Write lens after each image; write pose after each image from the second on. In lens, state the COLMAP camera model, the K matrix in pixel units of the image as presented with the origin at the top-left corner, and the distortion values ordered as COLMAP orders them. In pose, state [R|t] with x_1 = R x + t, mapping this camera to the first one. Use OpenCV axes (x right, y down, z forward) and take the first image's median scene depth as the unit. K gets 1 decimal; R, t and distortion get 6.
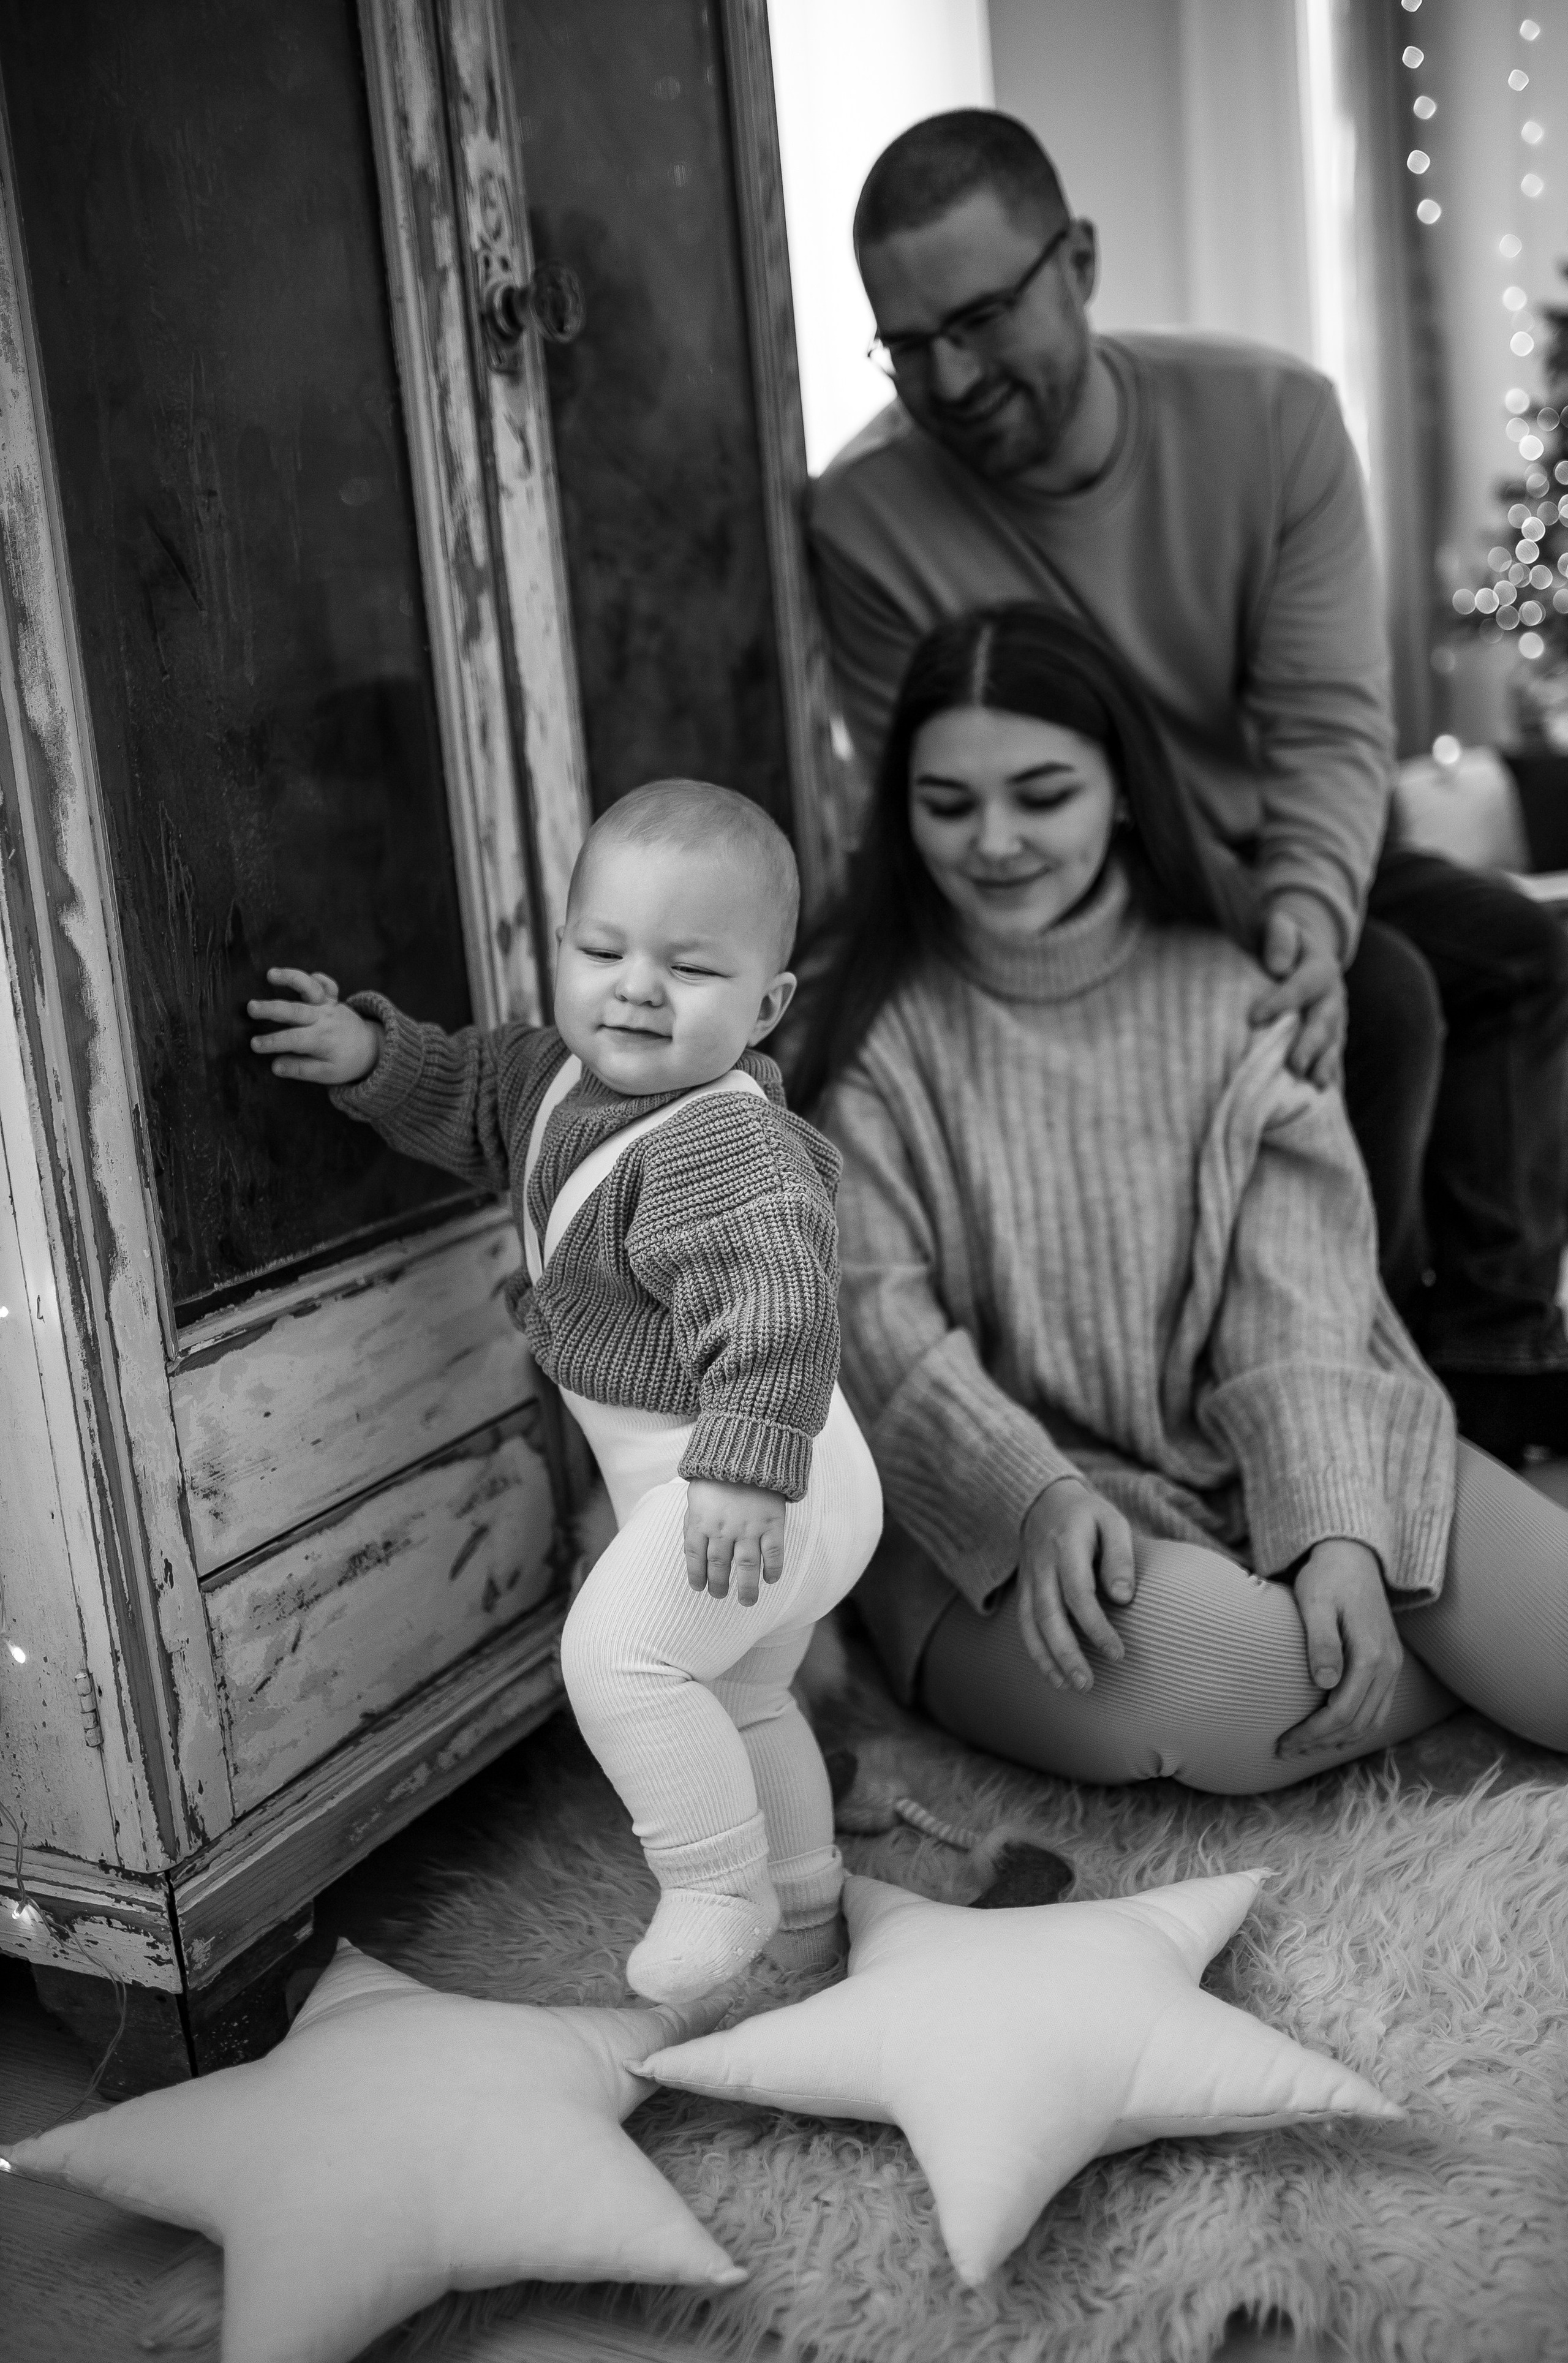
lens RADIAL K [[2260.4, 0, 784.0], [0, 2260.4, 1181.5], [0, 0, 1]] dist [-0.065422, 0.096189]
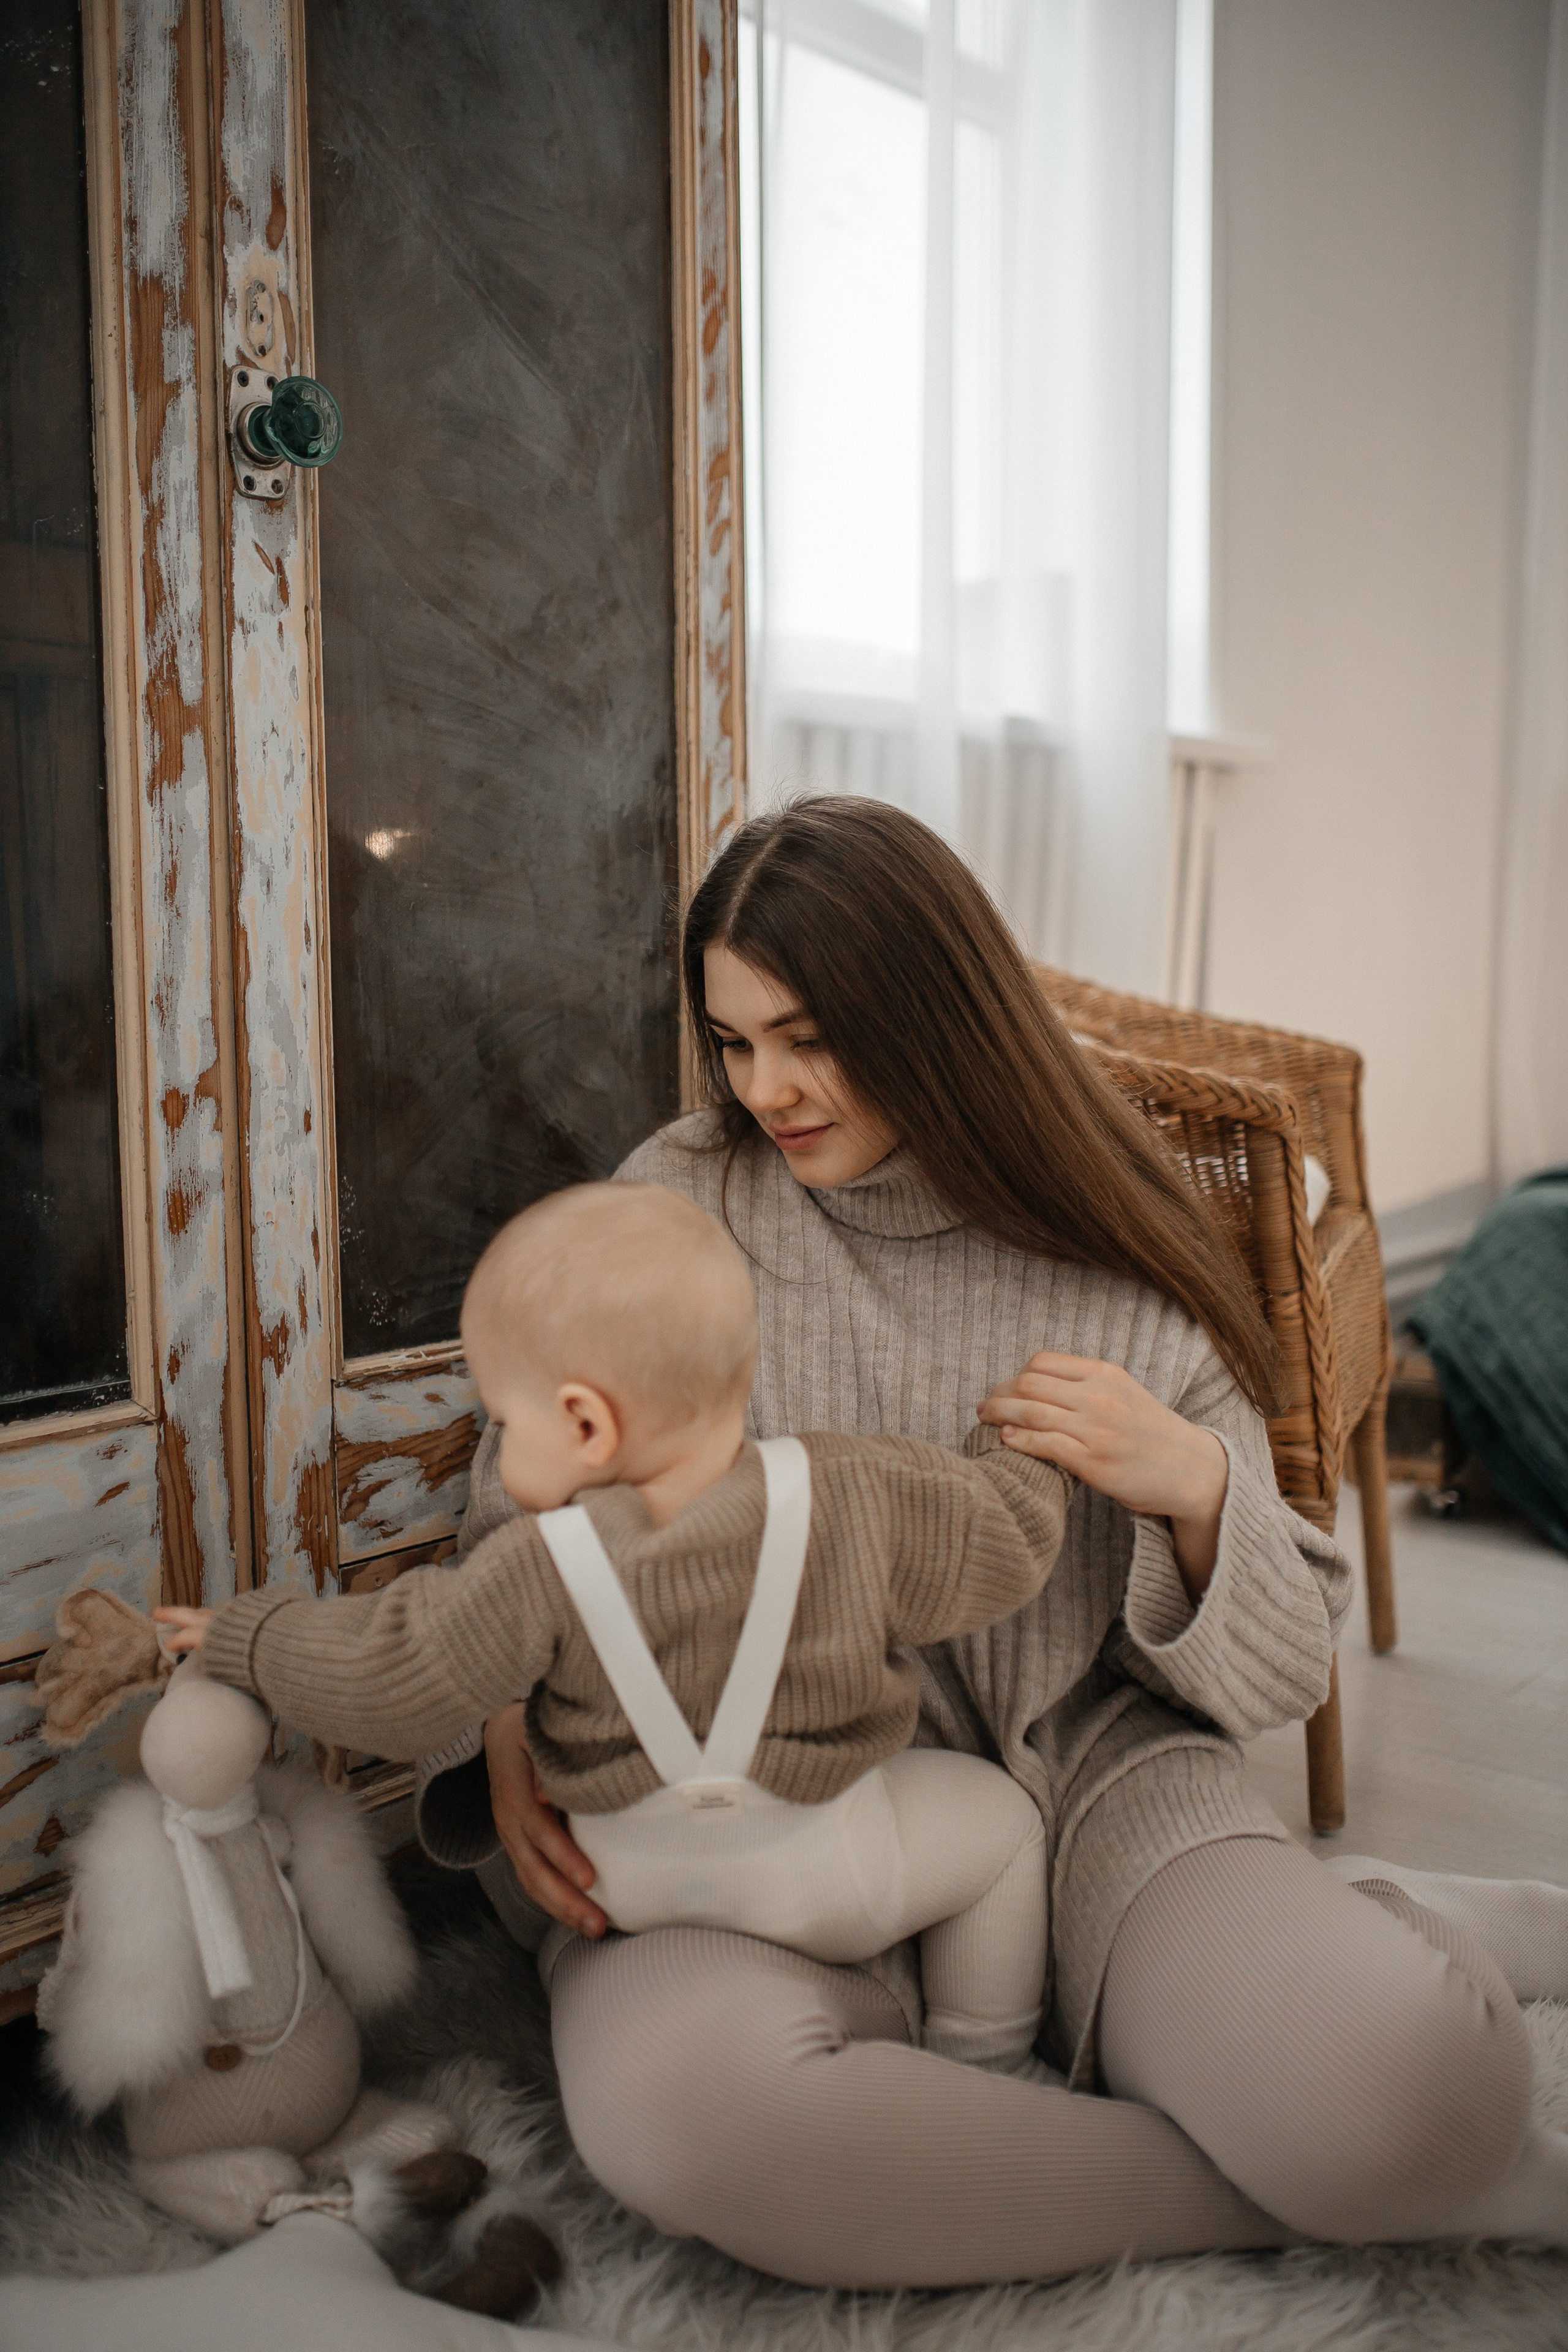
lens RADIAL K [[2249.9, 0, 784.0], [0, 2249.9, 1176.0], [0, 0, 1]] dist [-0.065422, 0.096189]
pose [[0.970883, 0.106112, -0.214771, 0.322866], [-0.120294, 0.991266, -0.054042, -0.064645], [0.207161, 0.078304, 0.975168, 0.183341]]
